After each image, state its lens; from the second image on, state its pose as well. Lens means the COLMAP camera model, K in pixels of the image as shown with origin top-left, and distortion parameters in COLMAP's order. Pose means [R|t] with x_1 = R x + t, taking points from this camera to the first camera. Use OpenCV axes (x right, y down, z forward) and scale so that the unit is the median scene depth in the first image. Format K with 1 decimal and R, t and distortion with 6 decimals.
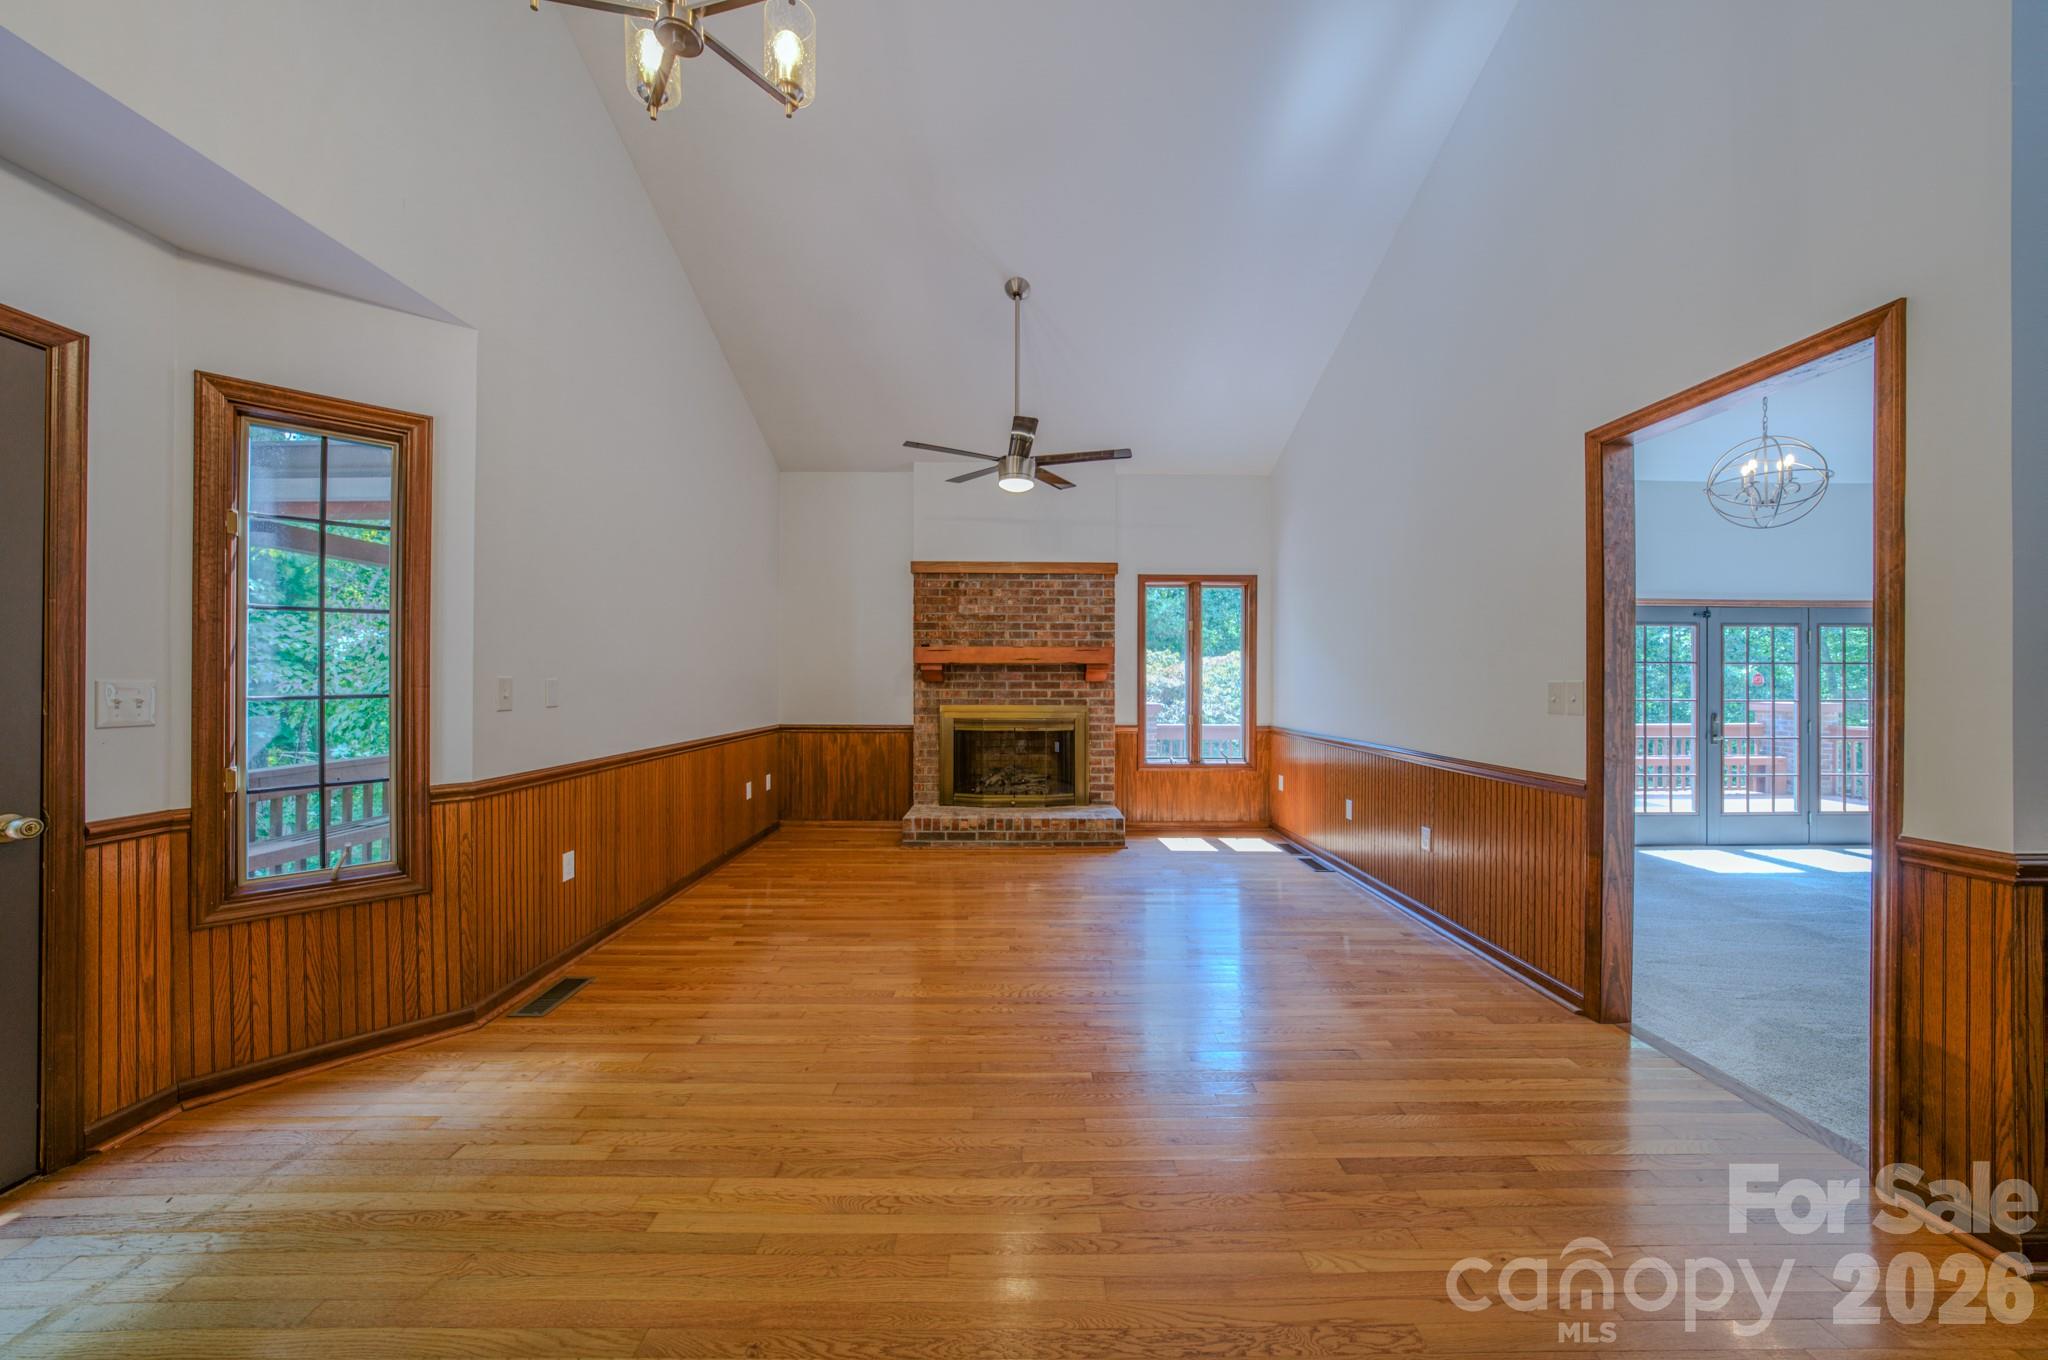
lens RADIAL K [[710.2, 0, 1023.1], [0, 710.2, 672.7], [0, 0, 1]] dist [-0.023848, 0.004857]
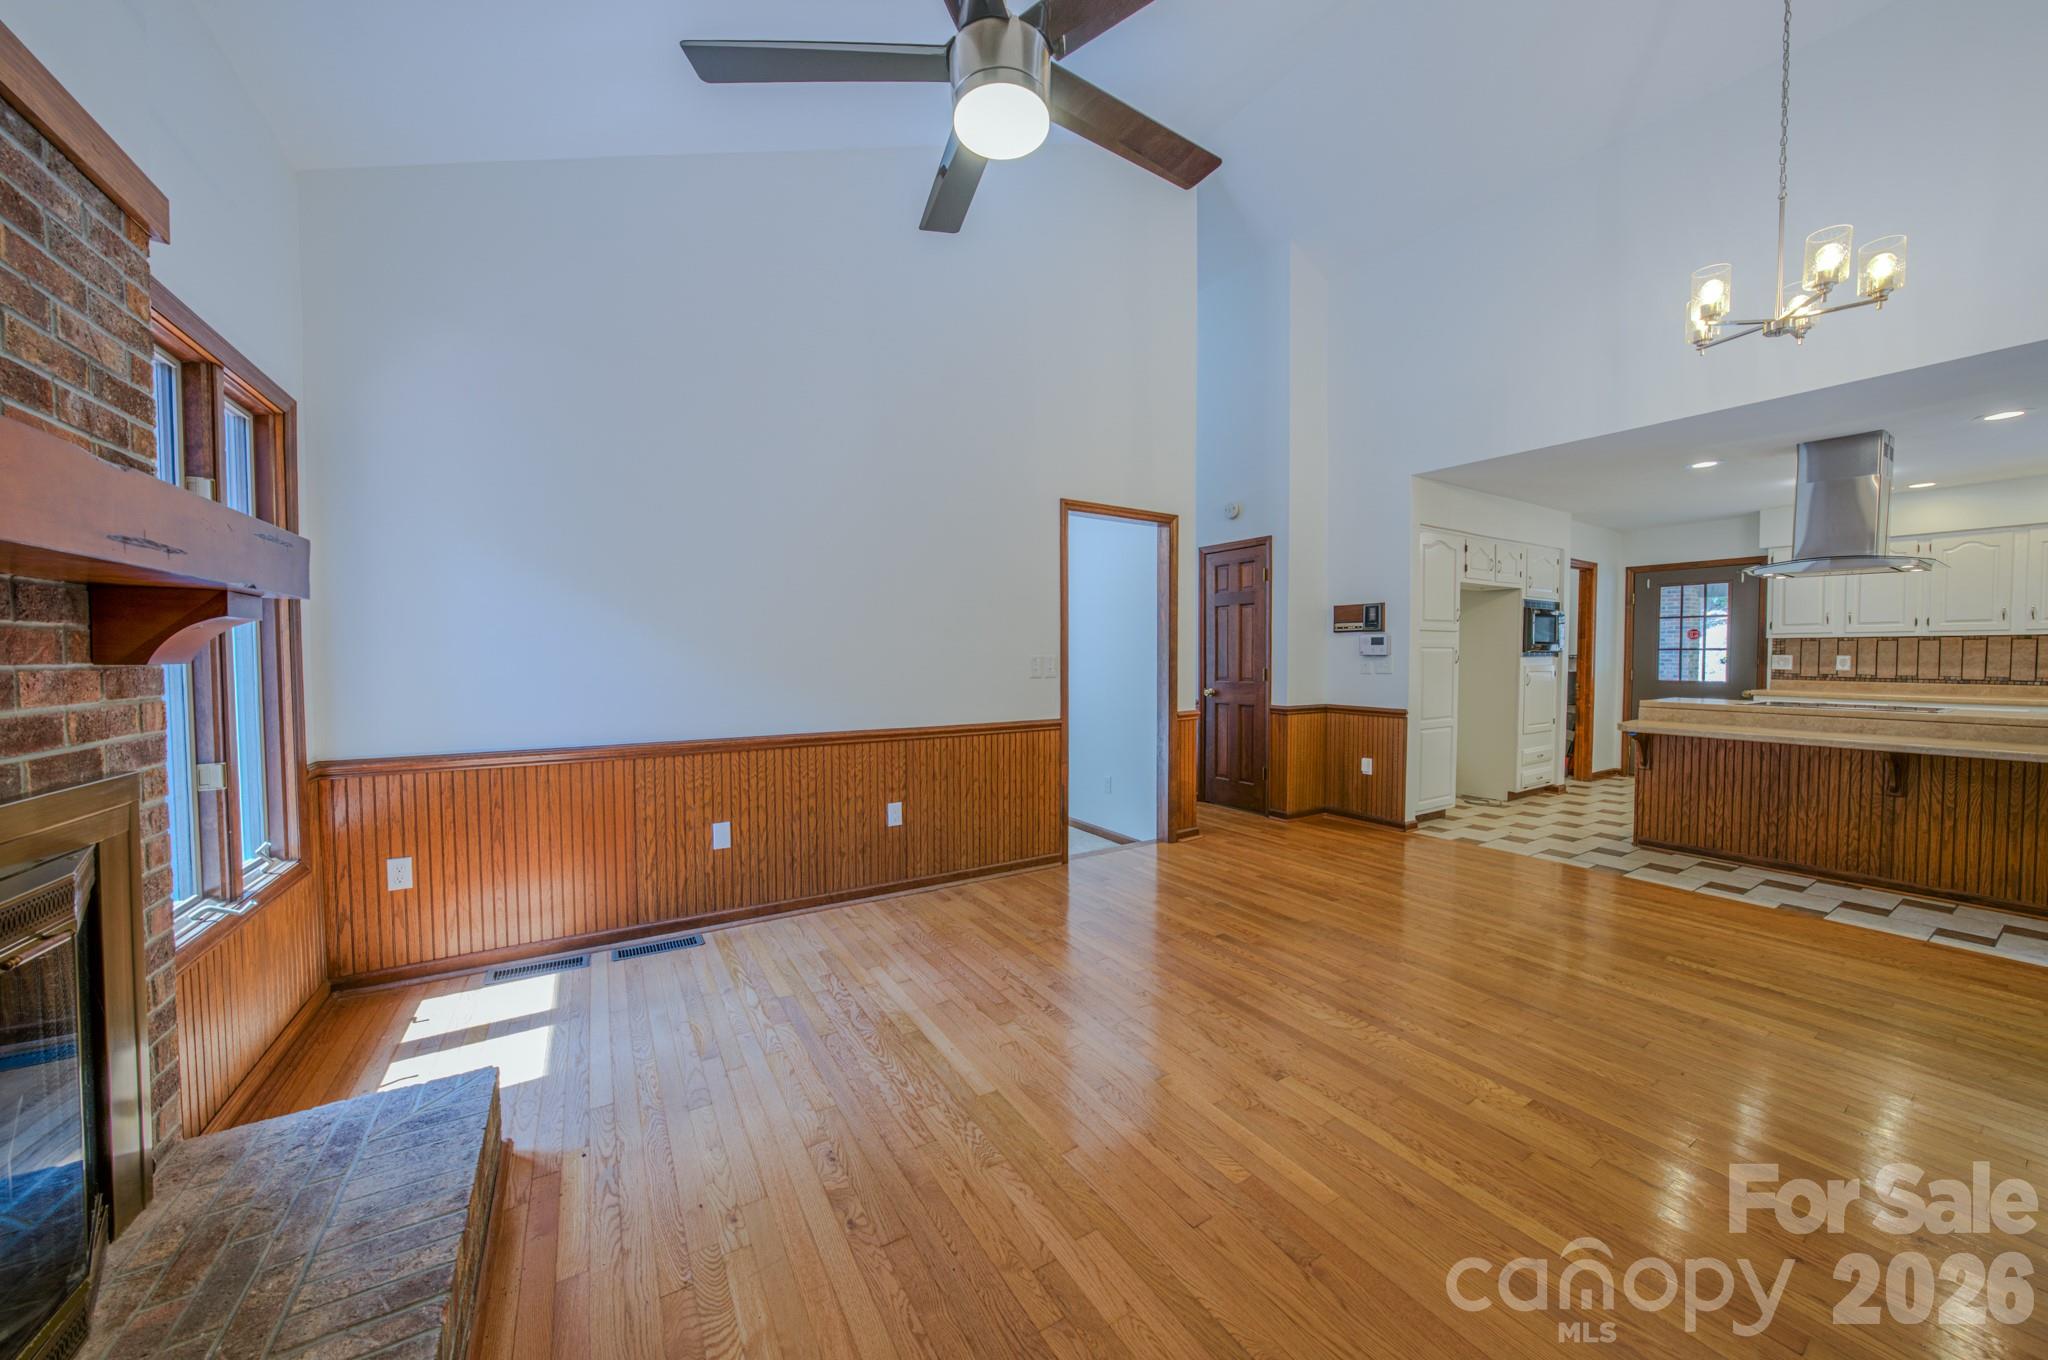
lens RADIAL K [[710.2, 0, 1018.4], [0, 710.2, 684.7], [0, 0, 1]] dist [-0.023848, 0.004857]
pose [[-0.516270, -0.037910, 0.855586, -0.286649], [-0.009945, 0.999218, 0.038273, 0.008682], [-0.856368, 0.011250, -0.516244, 1.043610]]
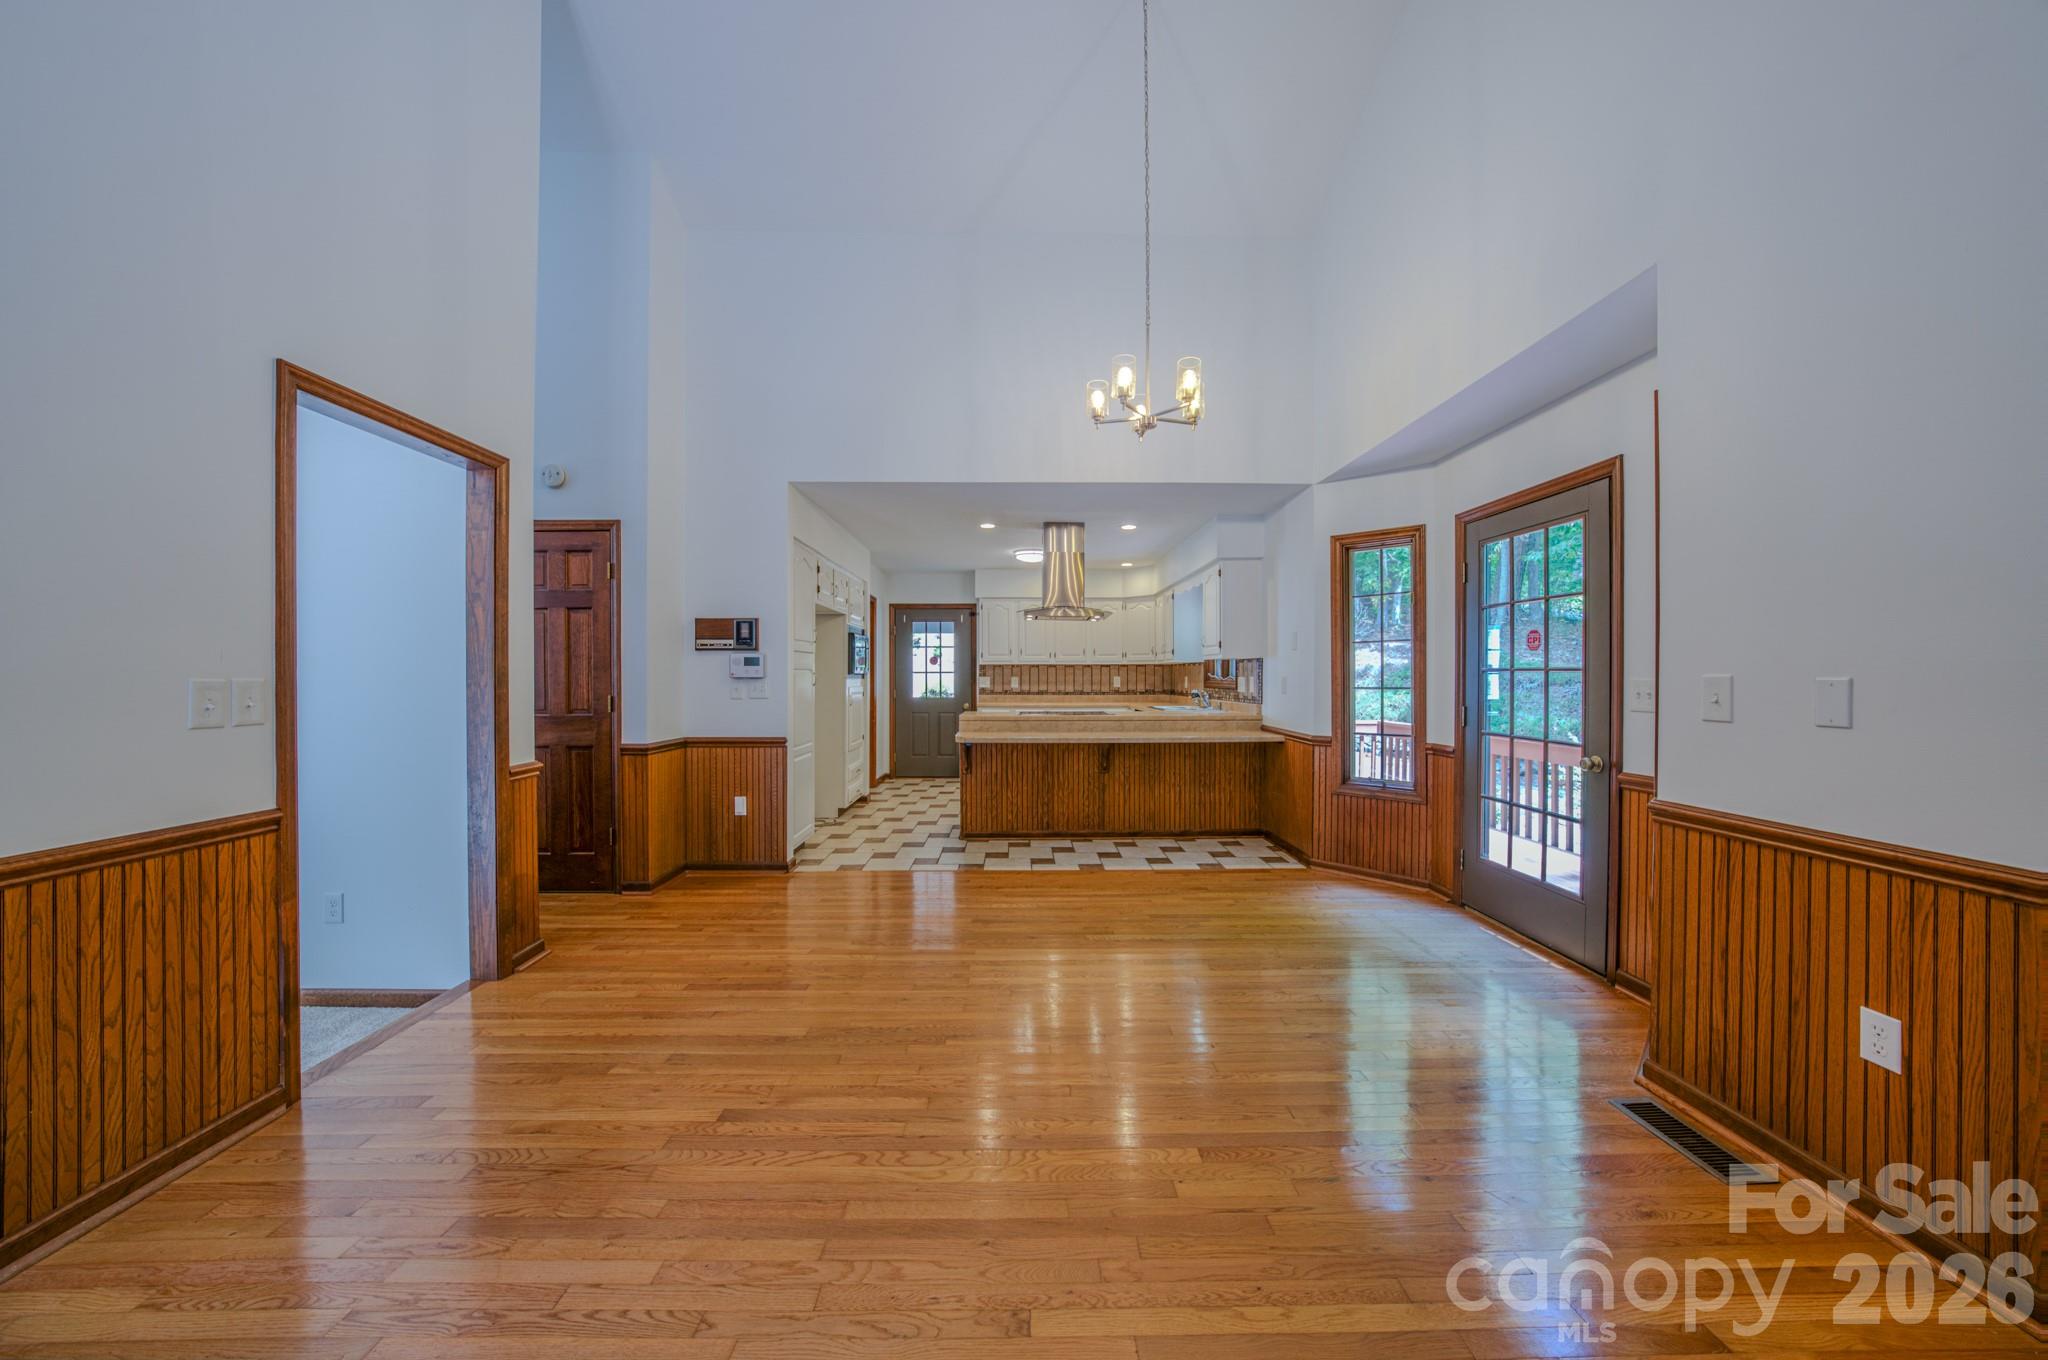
lens RADIAL K [[710.2, 0, 1031.7], [0, 710.2, 676.3], [0, 0, 1]] dist [-0.023848, 0.004857]
pose [[-0.999963, -0.000178, -0.008589, -0.011913], [-0.000075, 0.999927, -0.012052, 0.009308], [0.008591, -0.012051, -0.999890, 0.967574]]
